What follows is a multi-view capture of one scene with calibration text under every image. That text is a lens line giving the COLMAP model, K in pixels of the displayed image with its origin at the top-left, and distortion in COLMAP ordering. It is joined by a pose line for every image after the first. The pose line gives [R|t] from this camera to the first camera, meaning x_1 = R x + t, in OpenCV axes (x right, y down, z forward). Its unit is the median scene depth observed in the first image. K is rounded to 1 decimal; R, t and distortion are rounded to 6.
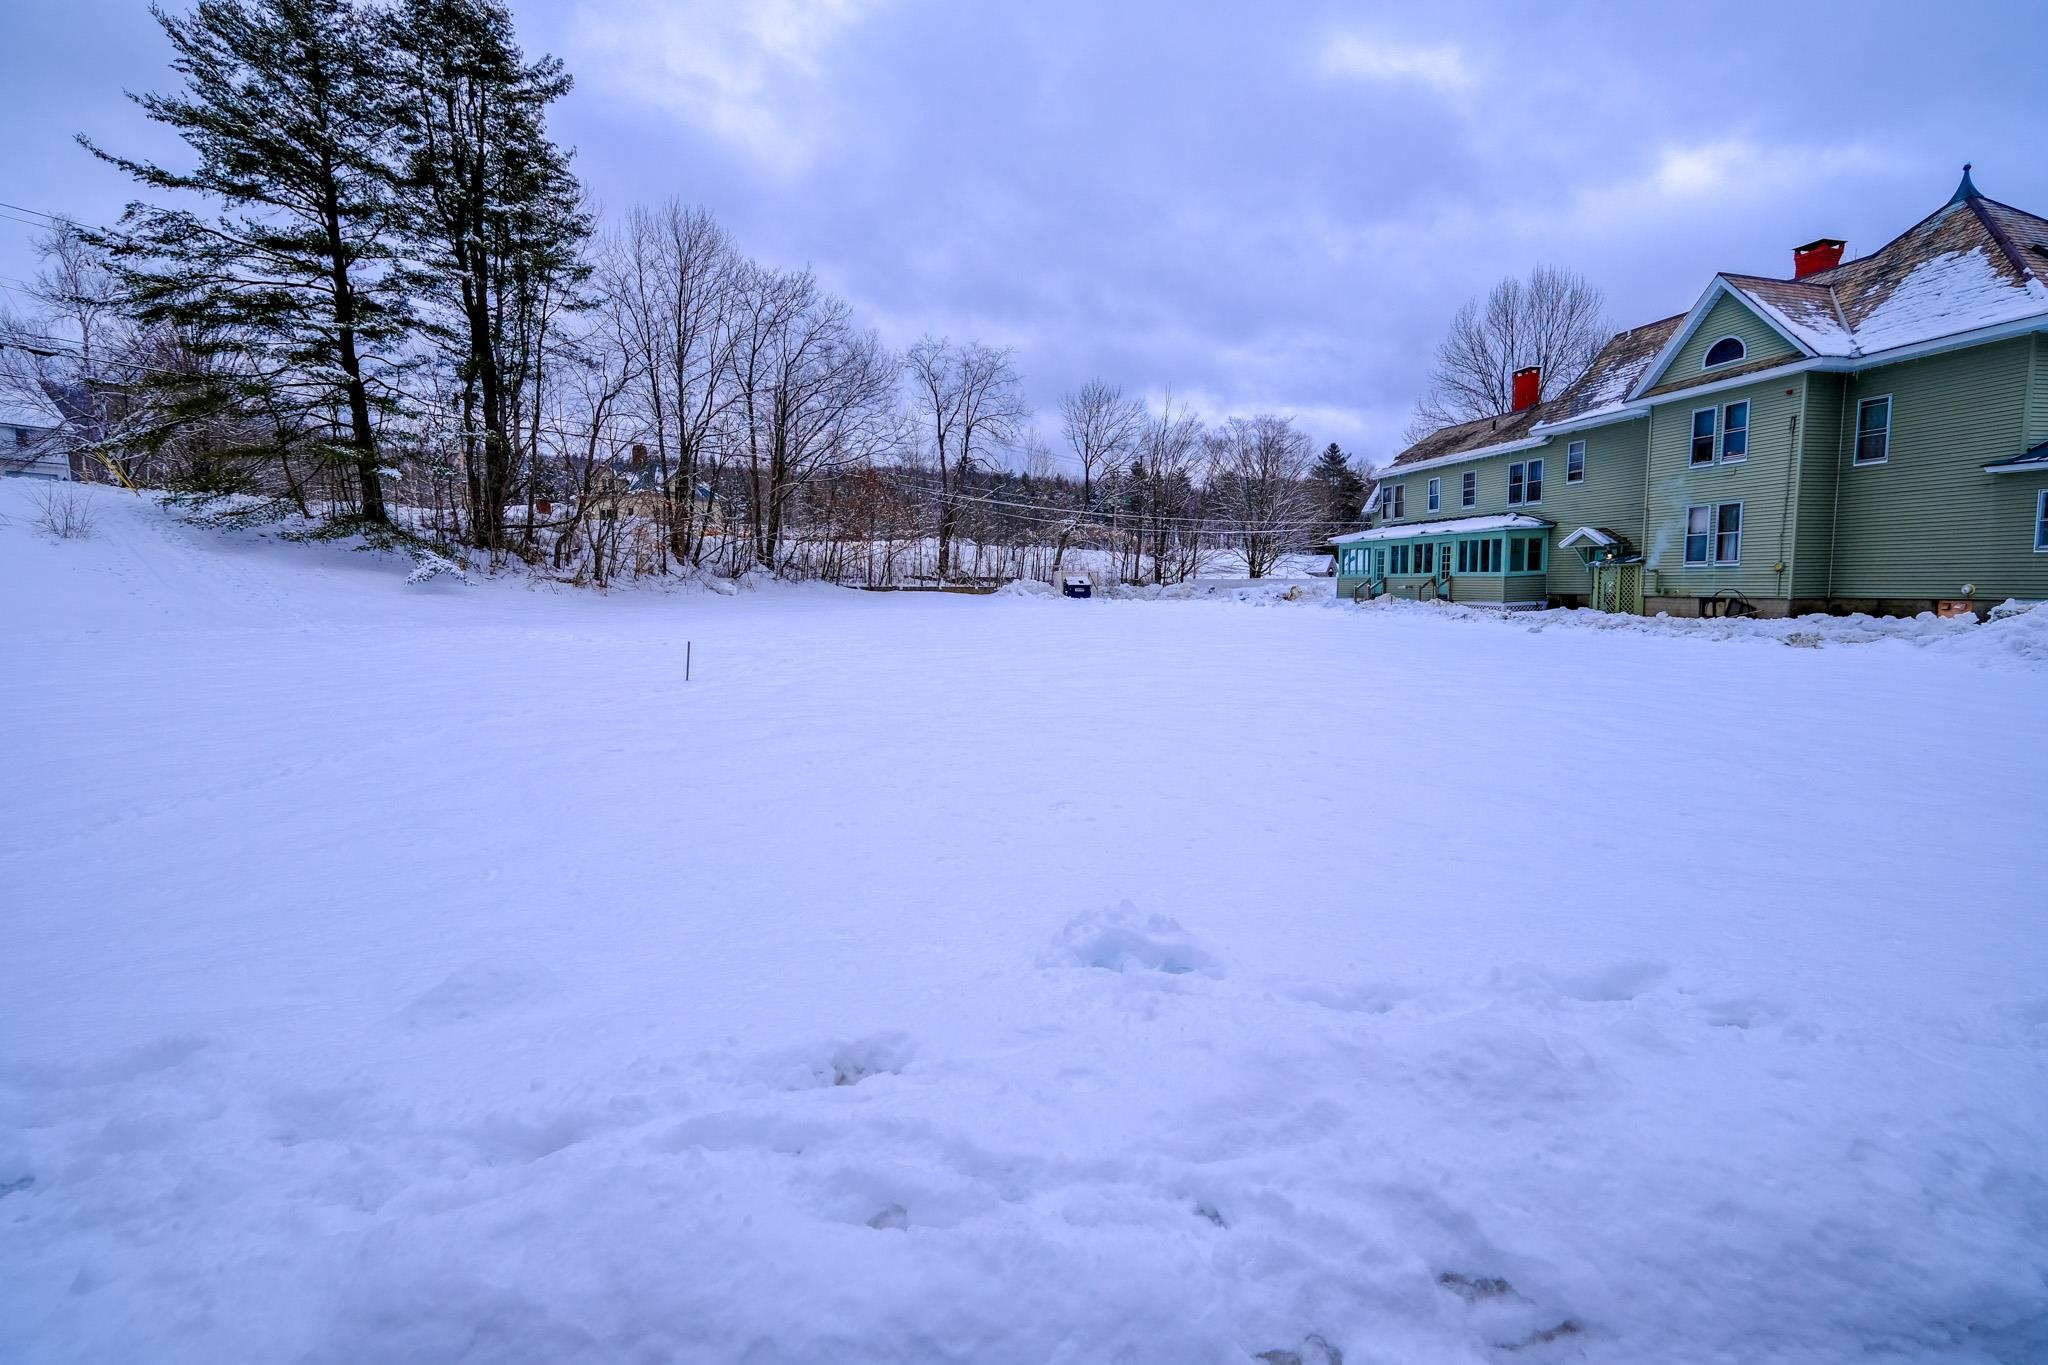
lens RADIAL K [[887.4, 0, 1014.1], [0, 887.4, 691.5], [0, 0, 1]] dist [-0.002097, -0.000467]
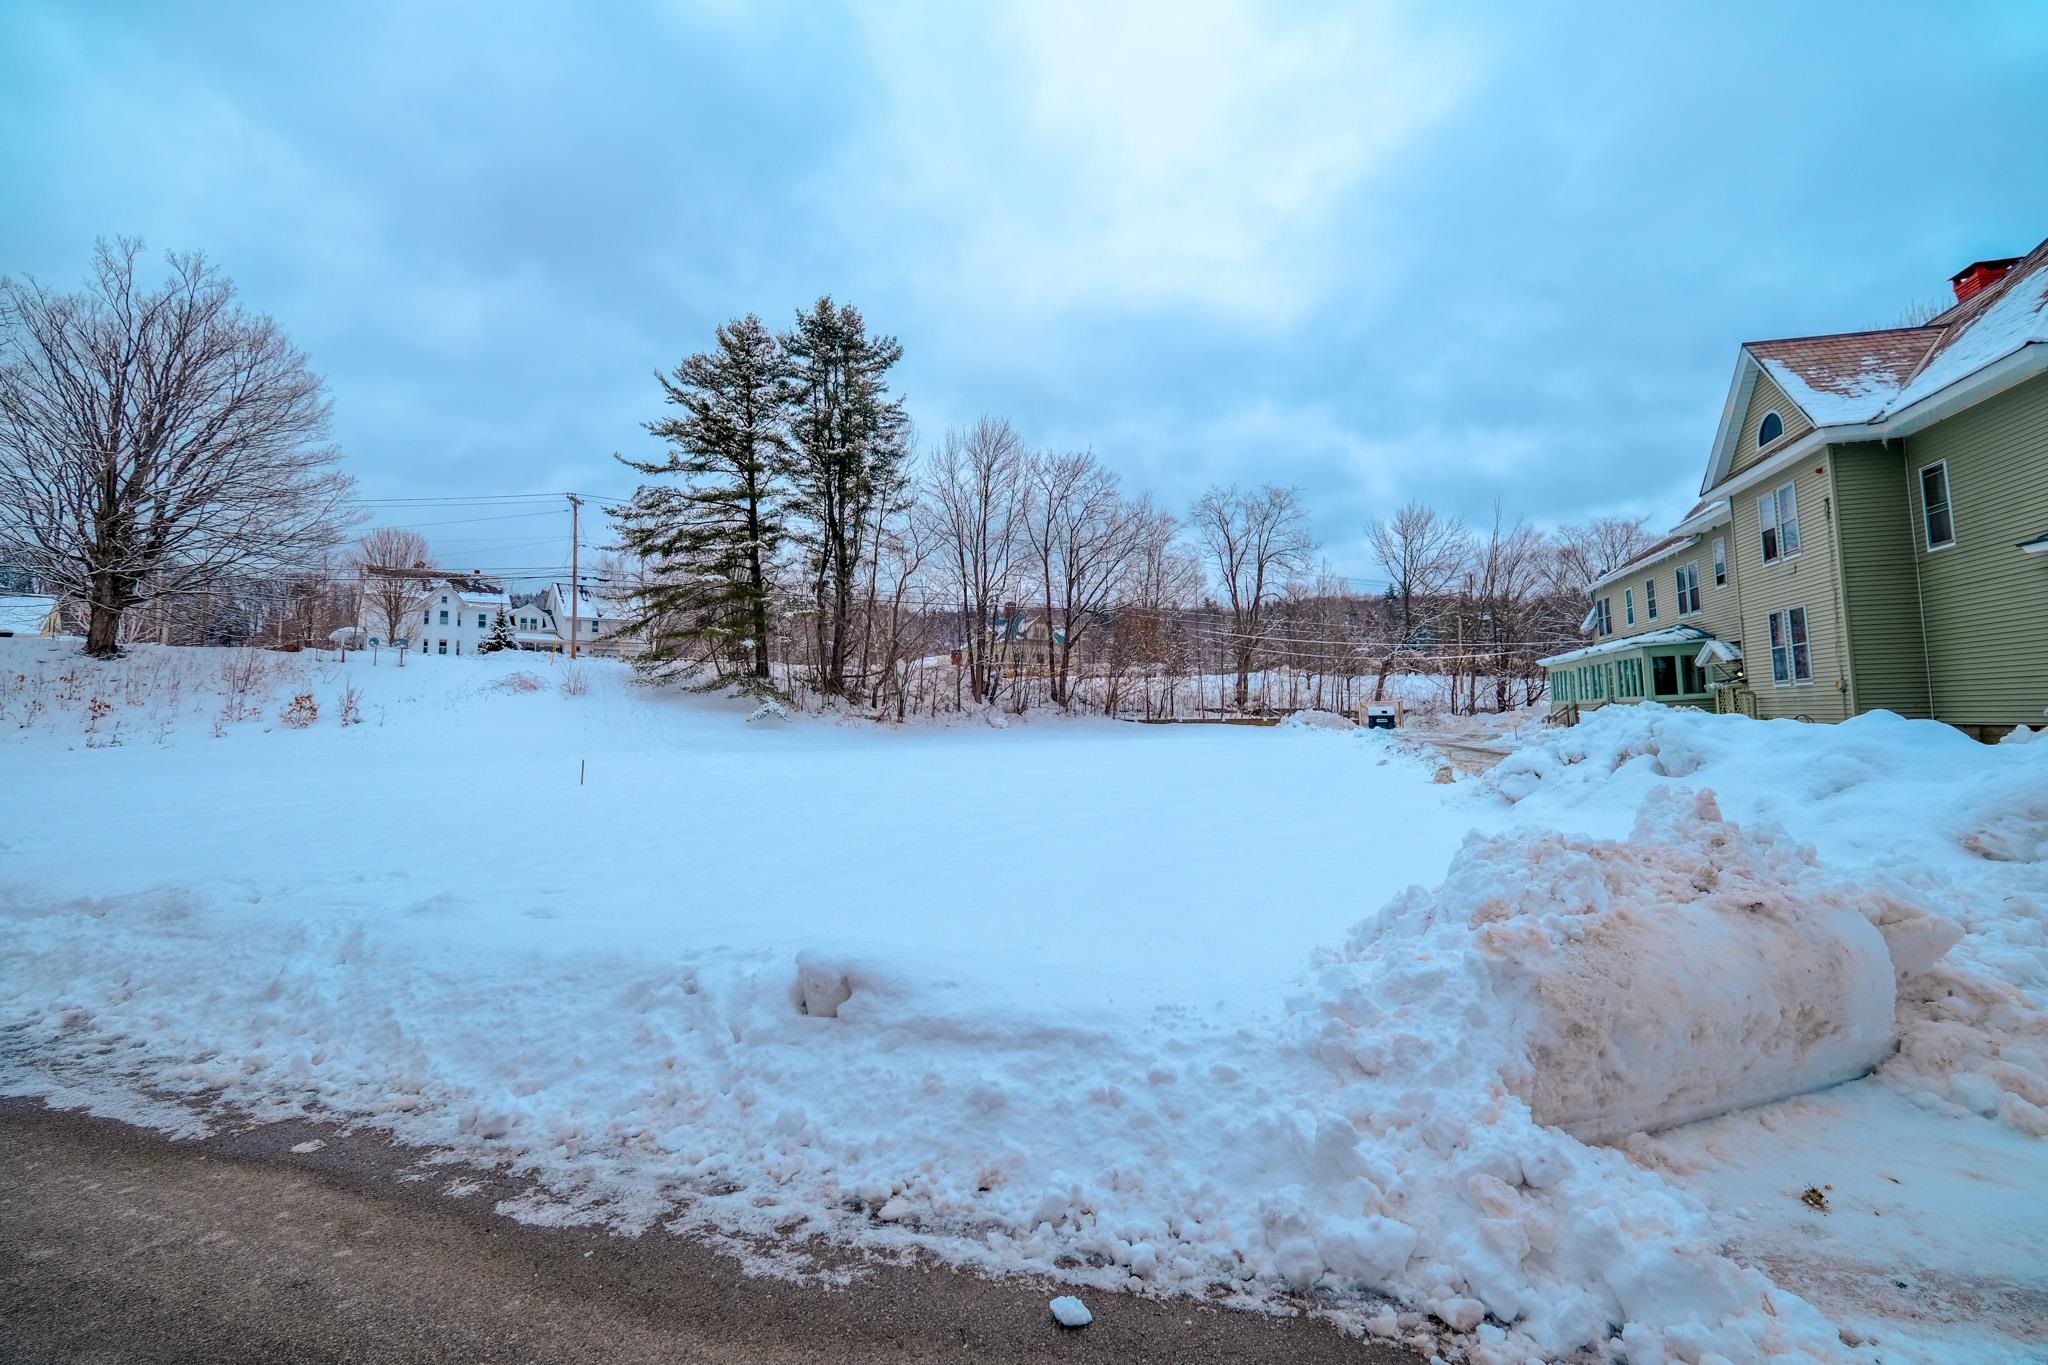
lens RADIAL K [[887.4, 0, 1025.5], [0, 887.4, 667.9], [0, 0, 1]] dist [-0.002097, -0.000467]
pose [[0.878362, -0.037835, -0.476497, 0.337942], [-0.045362, 0.985765, -0.161892, 0.000095], [0.475839, 0.163815, 0.864142, -0.002456]]
